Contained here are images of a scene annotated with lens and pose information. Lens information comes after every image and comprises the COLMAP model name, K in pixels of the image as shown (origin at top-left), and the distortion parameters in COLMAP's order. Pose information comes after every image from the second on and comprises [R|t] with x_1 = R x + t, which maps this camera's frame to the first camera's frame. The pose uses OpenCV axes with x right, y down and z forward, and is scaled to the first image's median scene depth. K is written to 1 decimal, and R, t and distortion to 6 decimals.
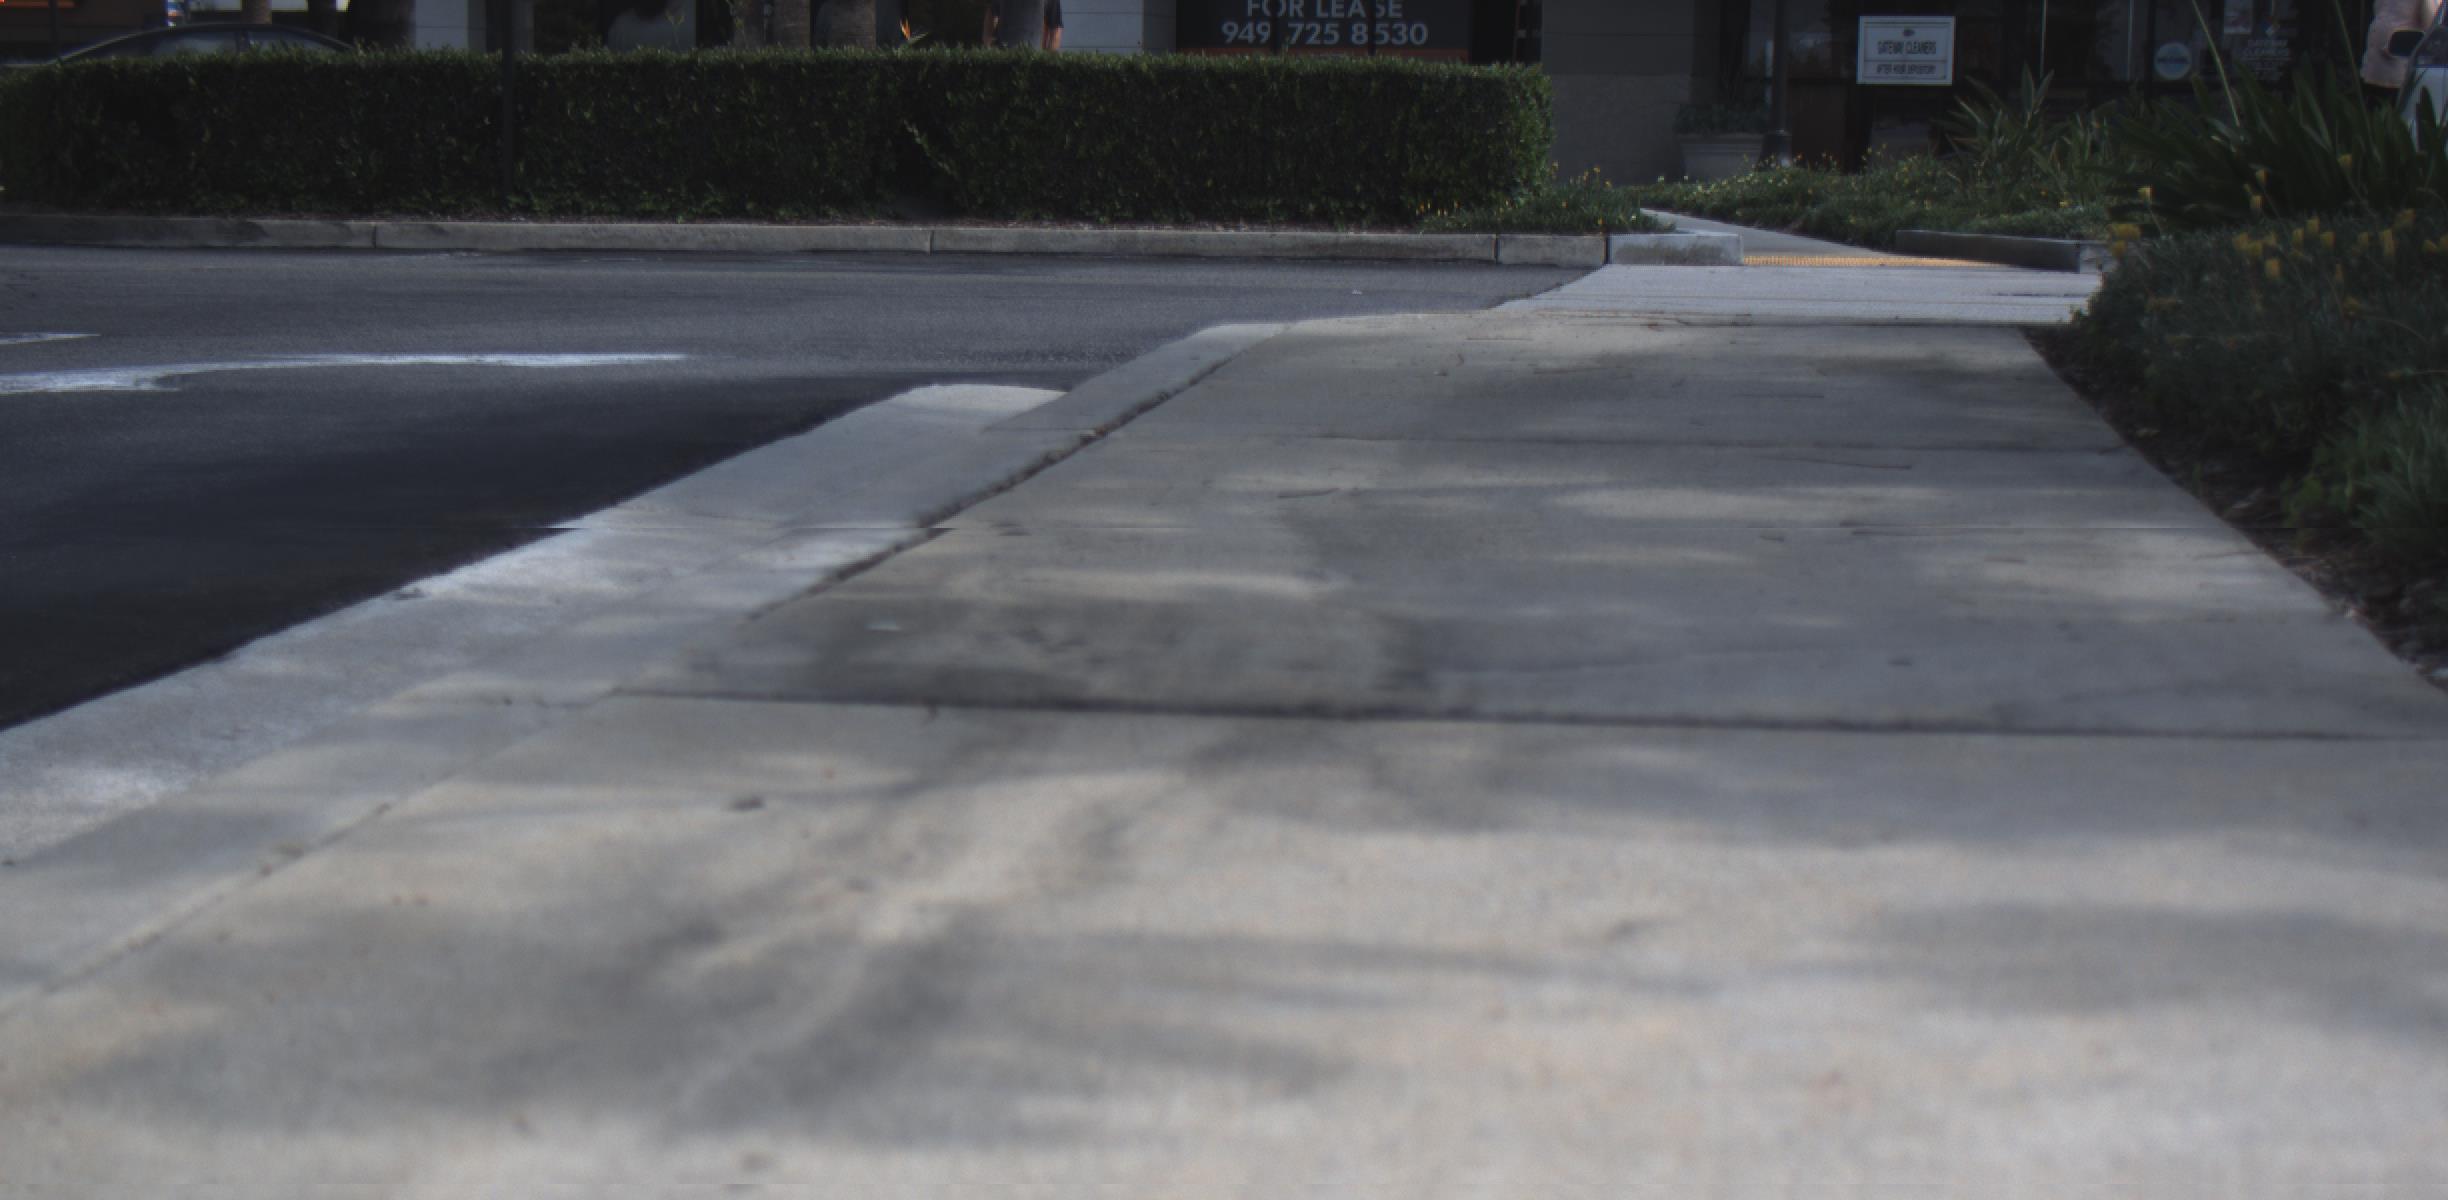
lens RADIAL K [[4611.5, 0, 1270.1], [0, 4611.5, 1038.2], [0, 0, 1]] dist [-0.174850, 0.973650]
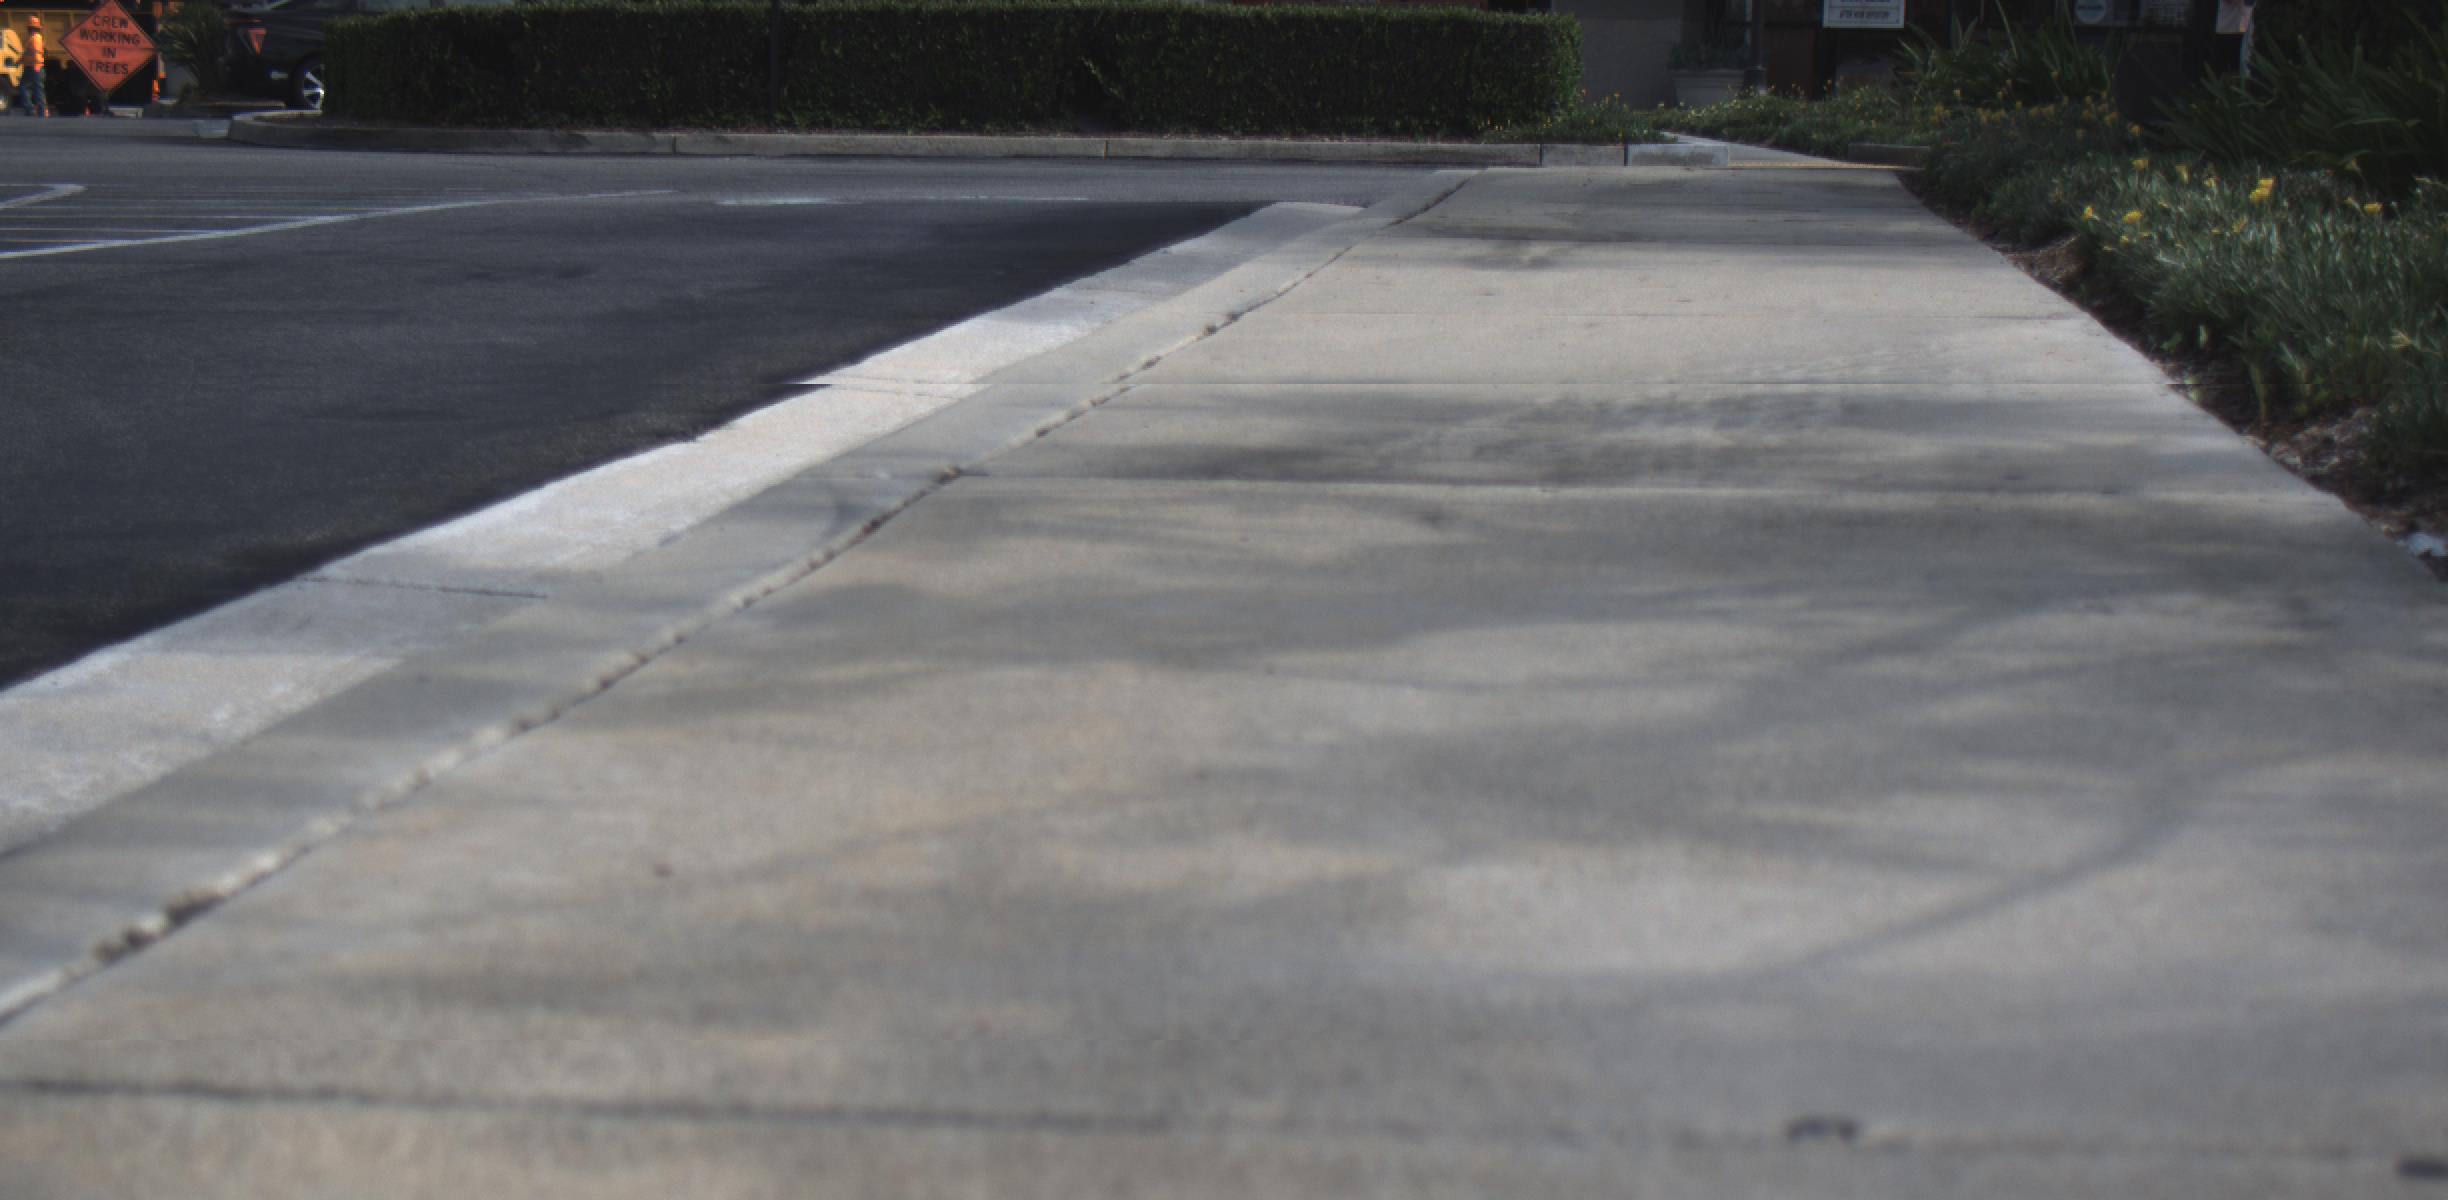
lens RADIAL K [[4611.5, 0, 1270.1], [0, 4611.5, 1038.2], [0, 0, 1]] dist [-0.174850, 0.973650]
pose [[0.999985, 0.000314, 0.005384, -0.033542], [-0.000383, 0.999918, 0.012774, 0.060552], [-0.005380, -0.012776, 0.999904, -0.297618]]
